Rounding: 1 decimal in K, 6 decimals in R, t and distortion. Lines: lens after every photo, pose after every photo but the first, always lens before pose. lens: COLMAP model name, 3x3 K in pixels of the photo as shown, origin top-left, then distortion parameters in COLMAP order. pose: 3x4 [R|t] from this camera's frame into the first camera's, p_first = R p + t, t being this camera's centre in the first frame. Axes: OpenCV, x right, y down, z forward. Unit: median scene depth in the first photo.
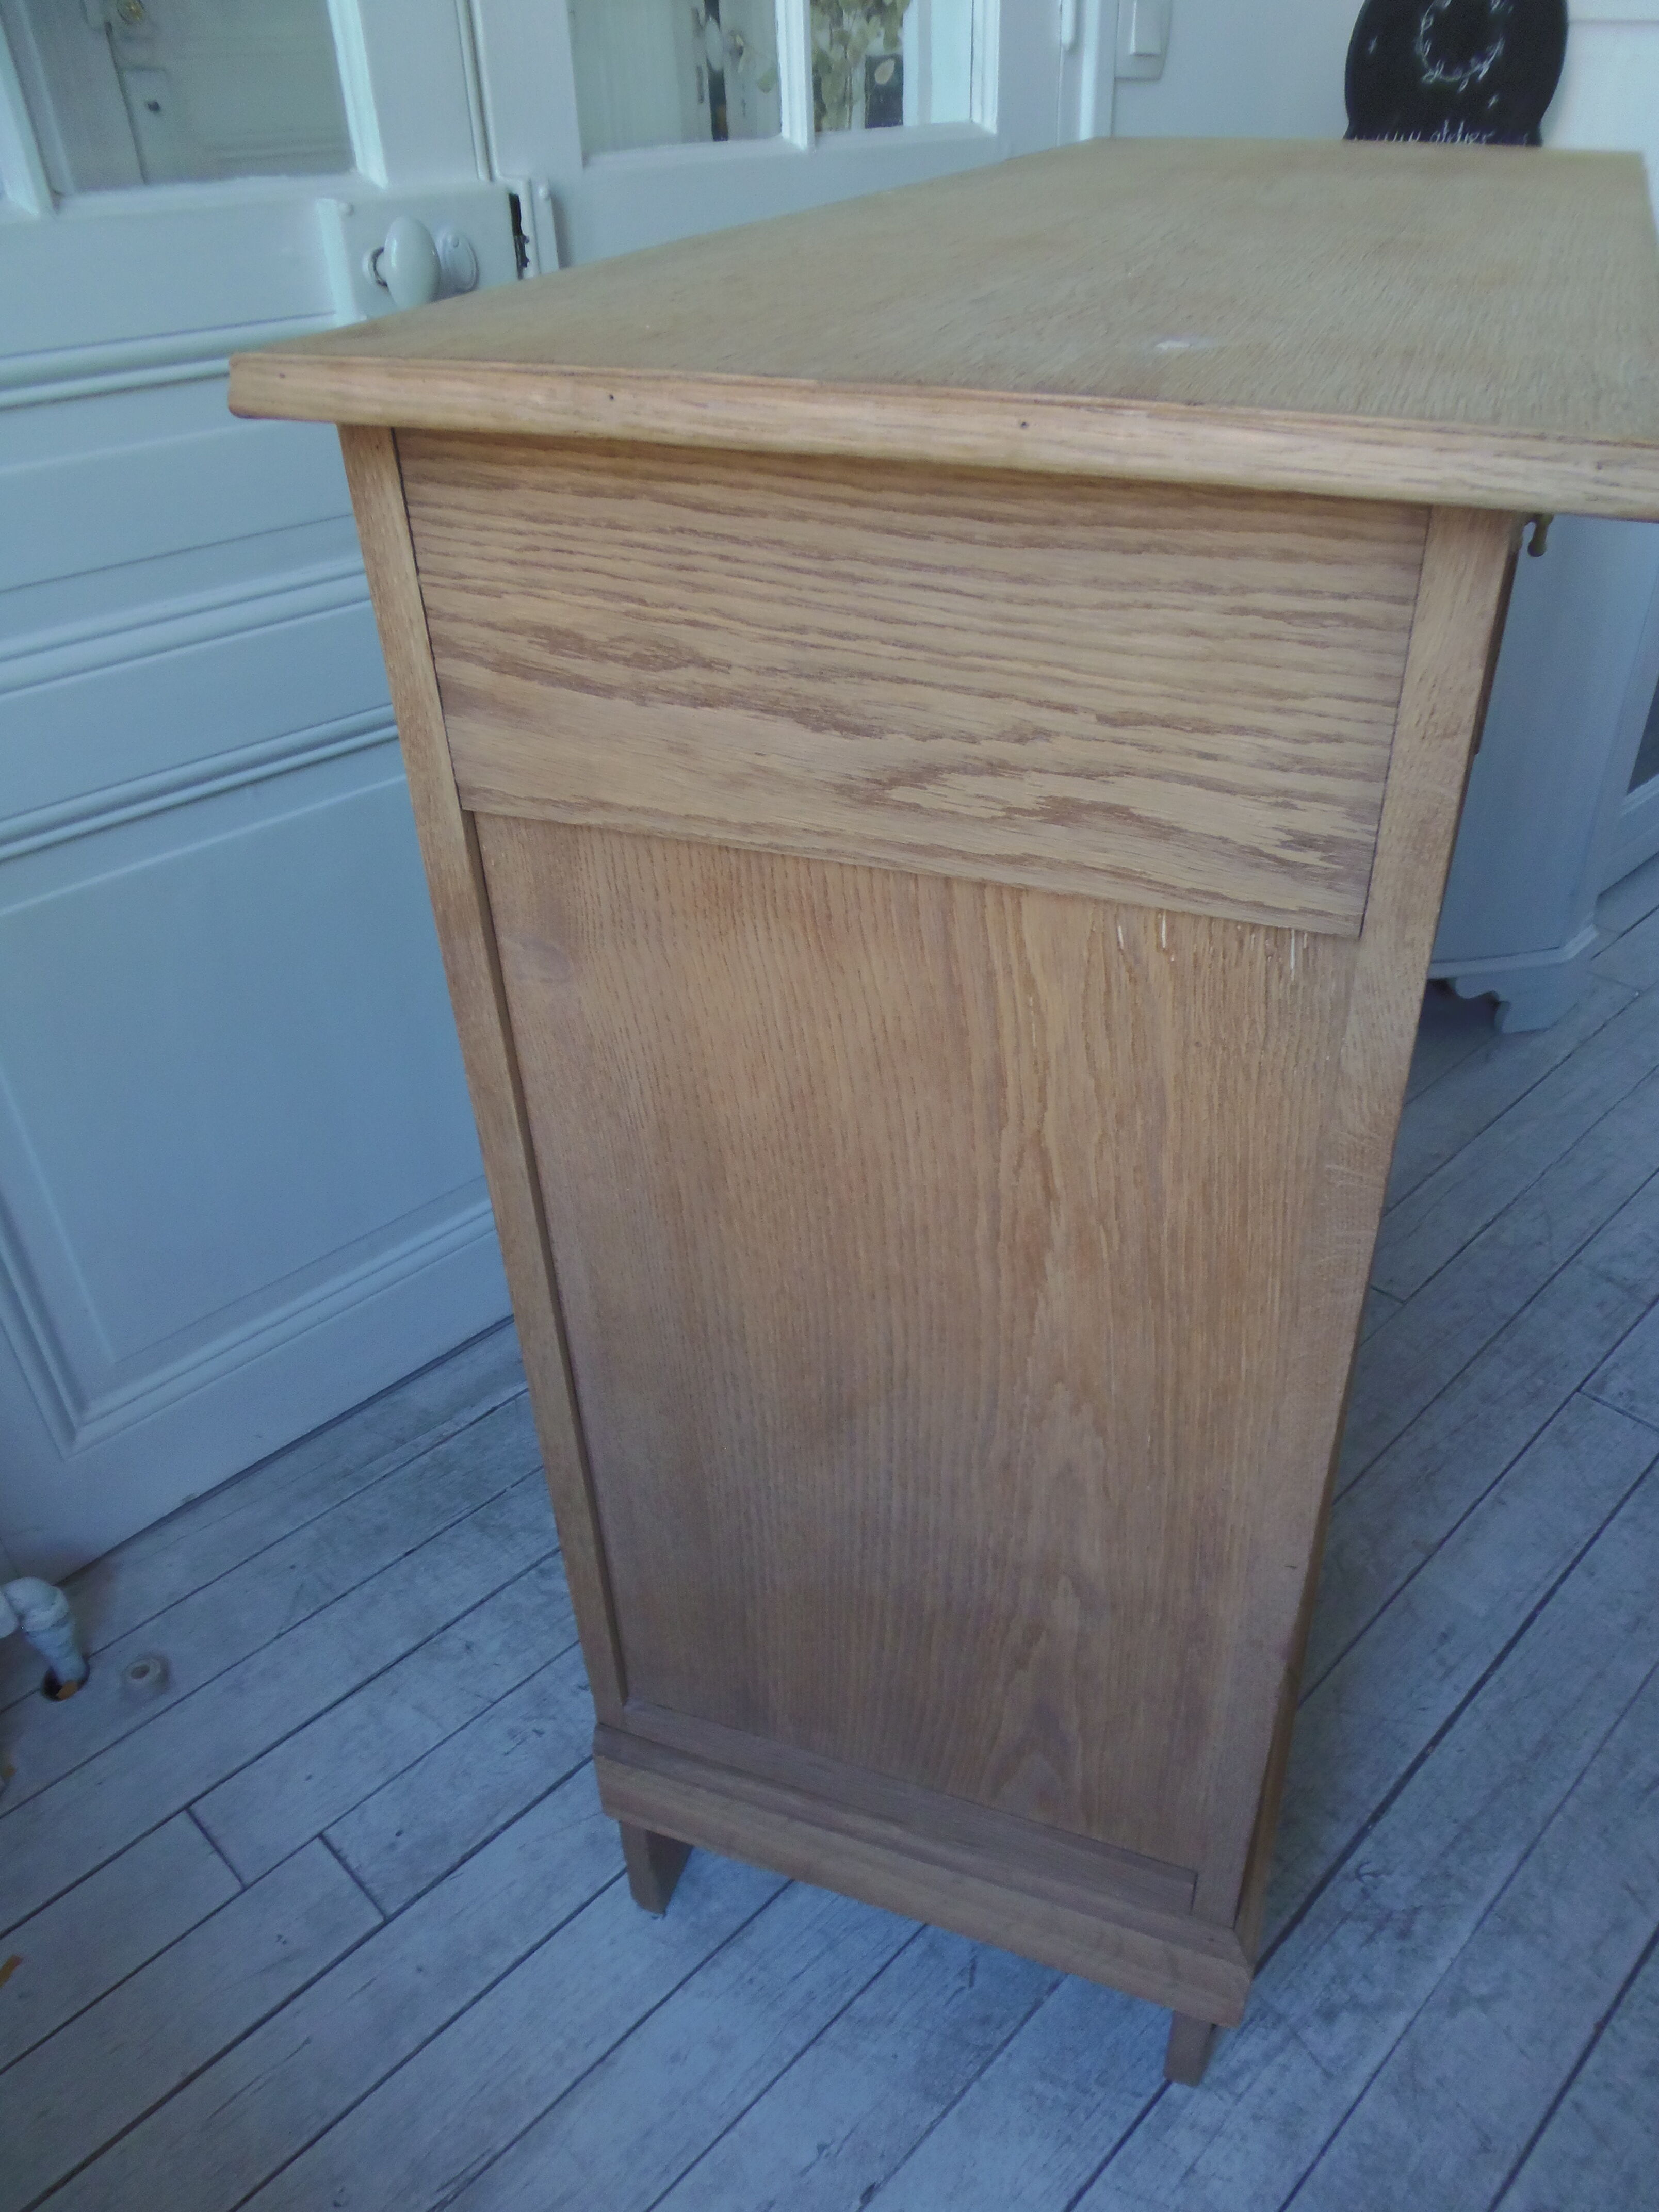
lens RADIAL K [[1616.0, 0, 881.0], [0, 1616.0, 1141.1], [0, 0, 1]] dist [-0.009243, -0.000717]
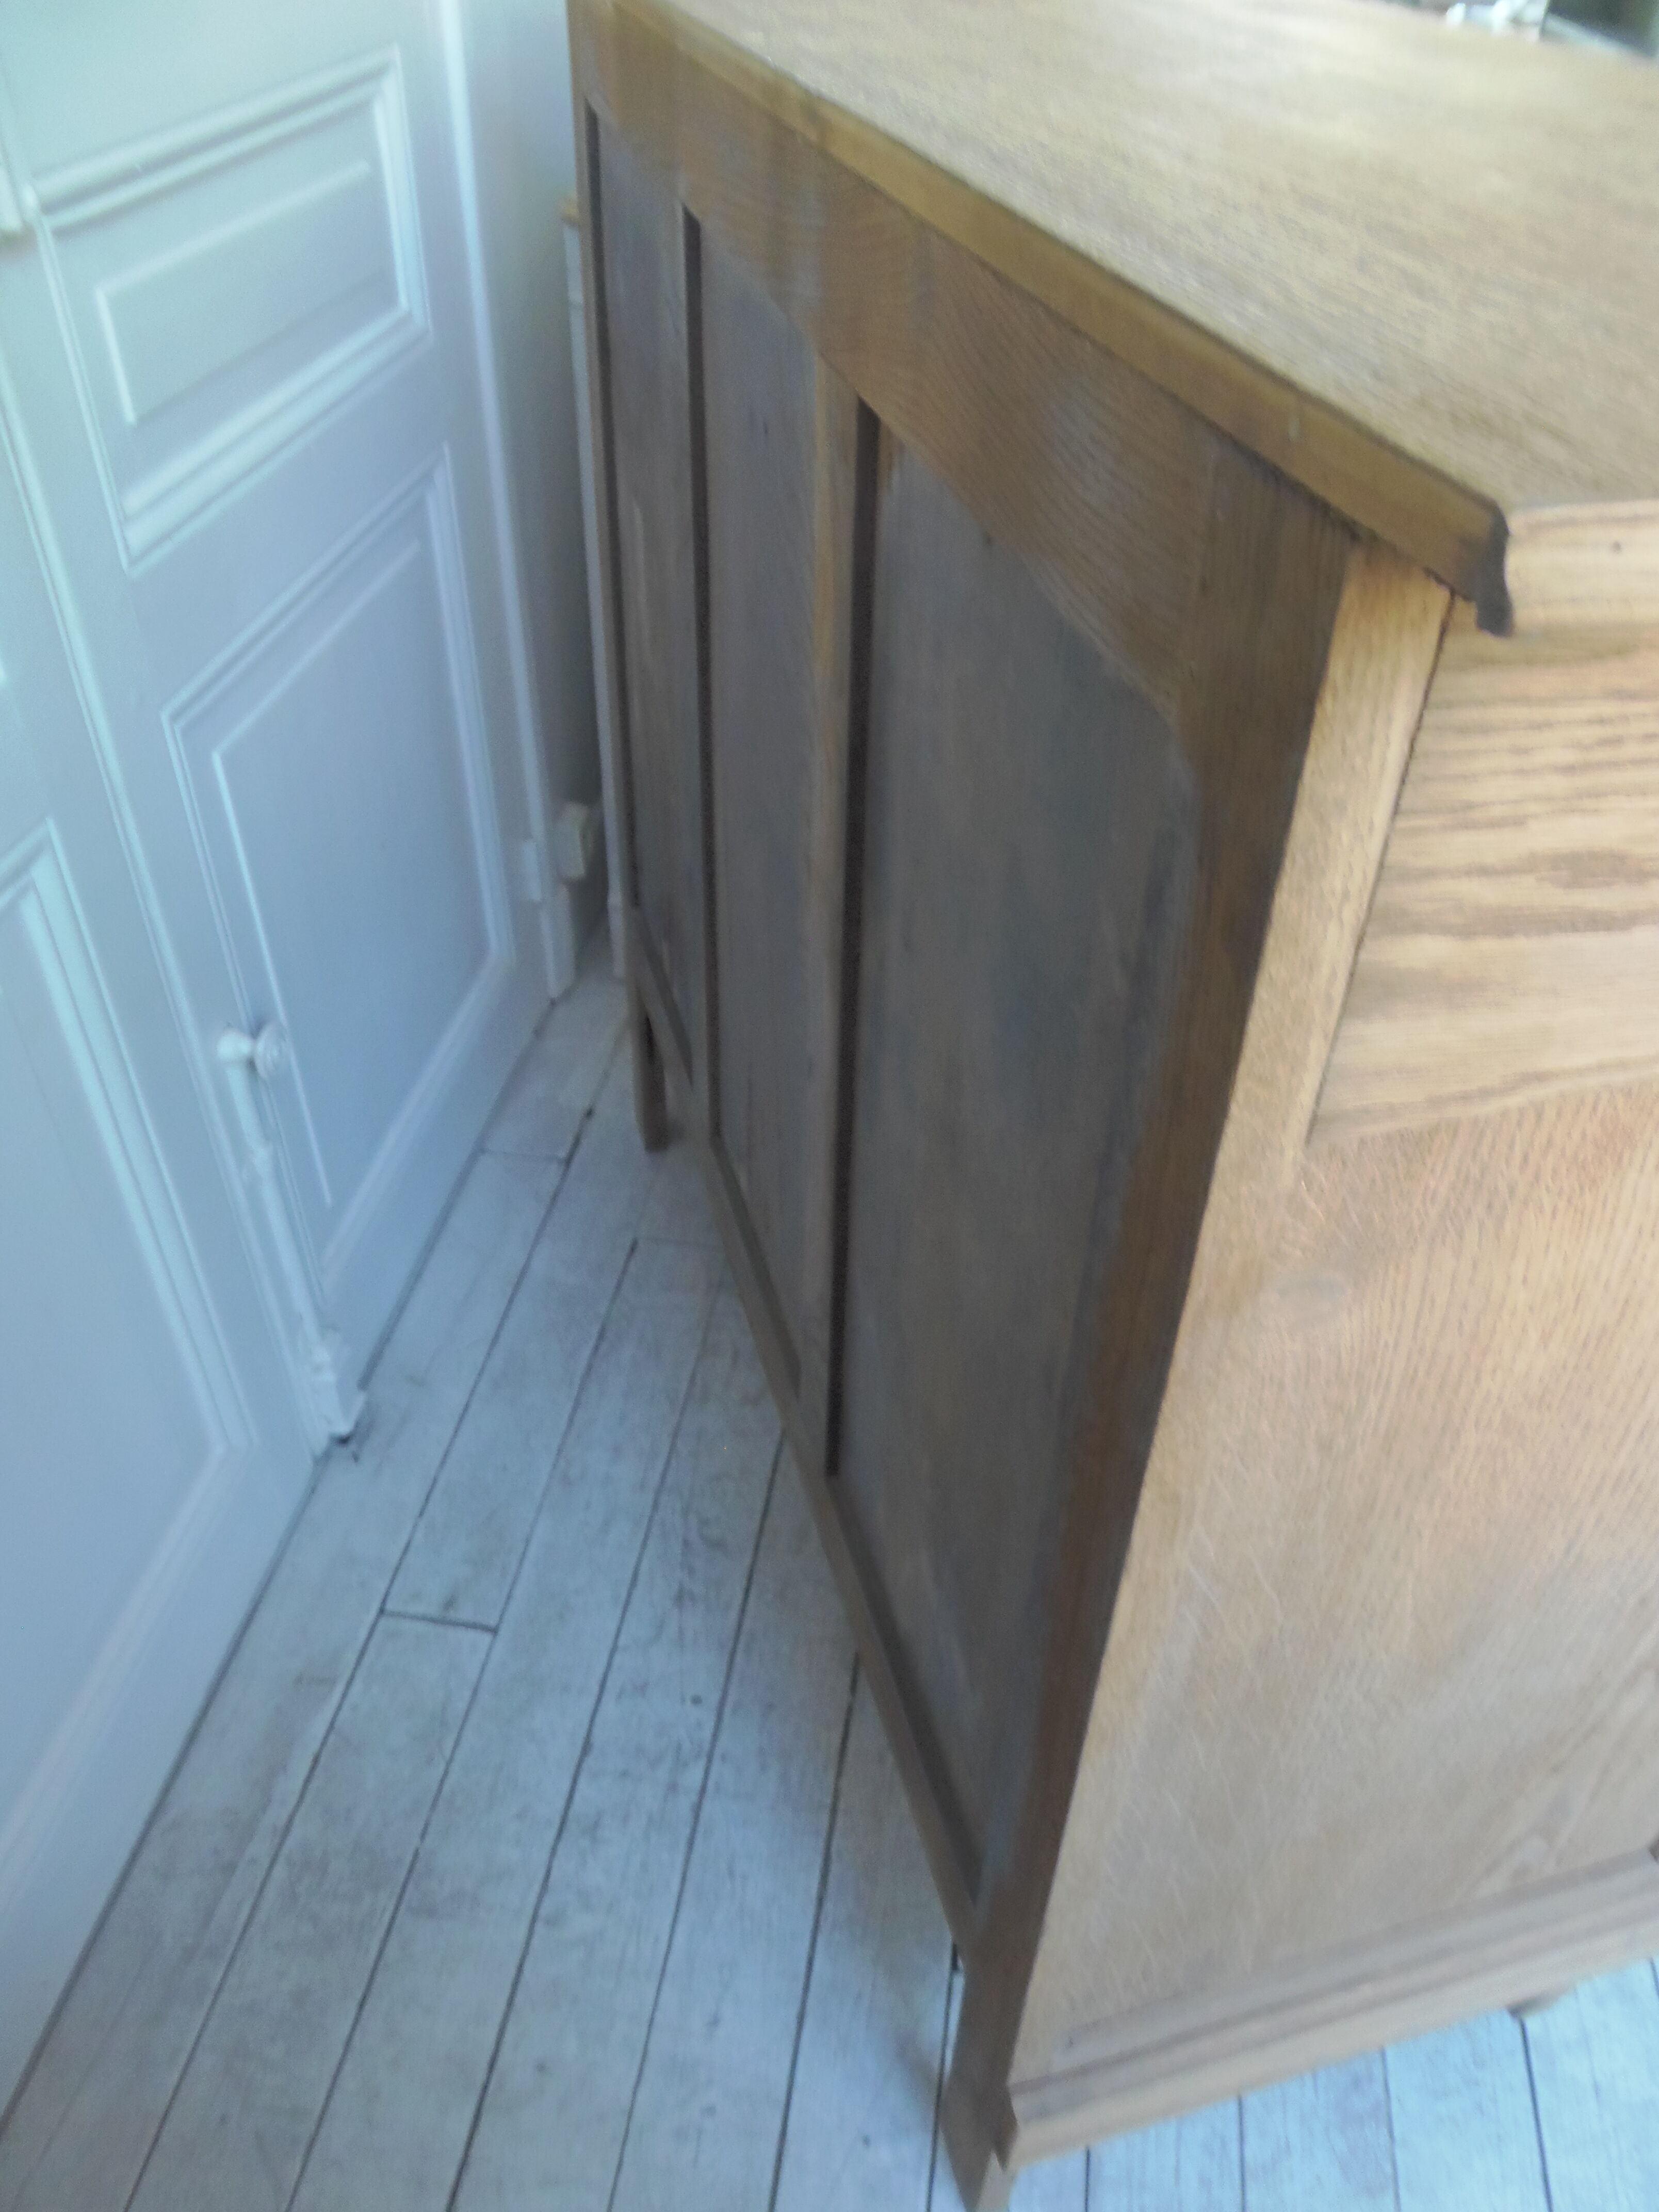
lens RADIAL K [[1611.0, 0, 870.2], [0, 1611.0, 1139.5], [0, 0, 1]] dist [-0.014404, -0.003236]
pose [[0.802278, -0.348770, 0.484468, -0.722600], [0.299136, 0.937208, 0.179330, -0.385987], [-0.516592, 0.001050, 0.856231, 0.579620]]
